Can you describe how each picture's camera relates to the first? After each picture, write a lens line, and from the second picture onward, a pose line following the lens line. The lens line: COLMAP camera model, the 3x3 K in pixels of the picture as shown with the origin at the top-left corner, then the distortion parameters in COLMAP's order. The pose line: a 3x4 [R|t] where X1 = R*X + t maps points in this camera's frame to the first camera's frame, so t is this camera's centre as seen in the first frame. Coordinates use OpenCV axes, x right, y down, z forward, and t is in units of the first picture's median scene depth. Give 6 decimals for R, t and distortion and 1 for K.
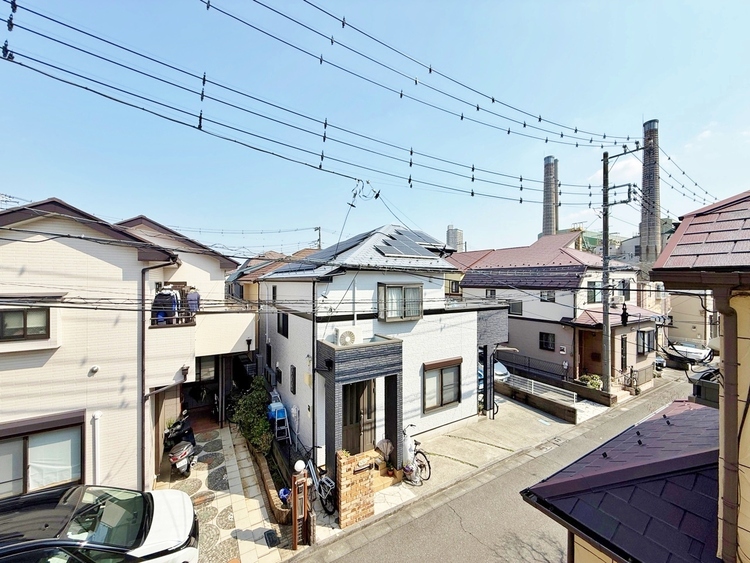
lens RADIAL K [[298.8, 0, 373.4], [0, 298.8, 280.9], [0, 0, 1]] dist [-0.001023, 0.001010]
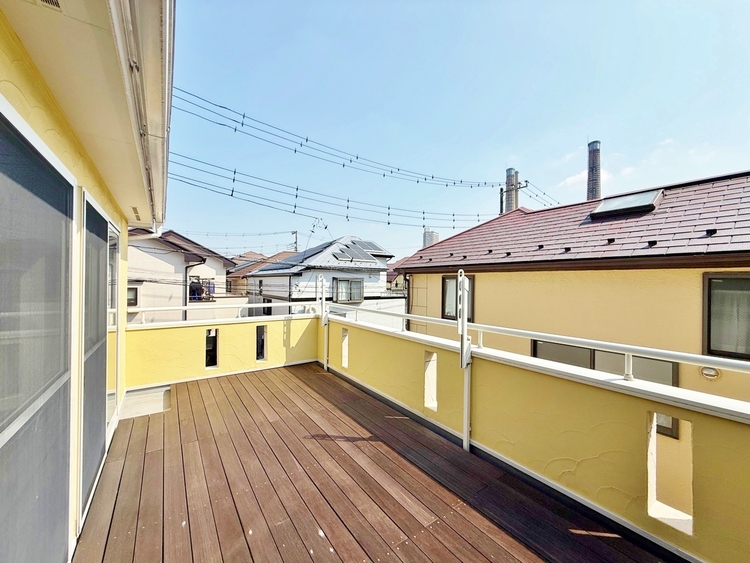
lens RADIAL K [[298.8, 0, 373.2], [0, 298.8, 280.9], [0, 0, 1]] dist [-0.001023, 0.001010]
pose [[0.997355, 0.008910, 0.072135, 0.123243], [-0.008756, 0.999959, -0.002452, 0.028396], [-0.072154, 0.001814, 0.997392, -0.594576]]
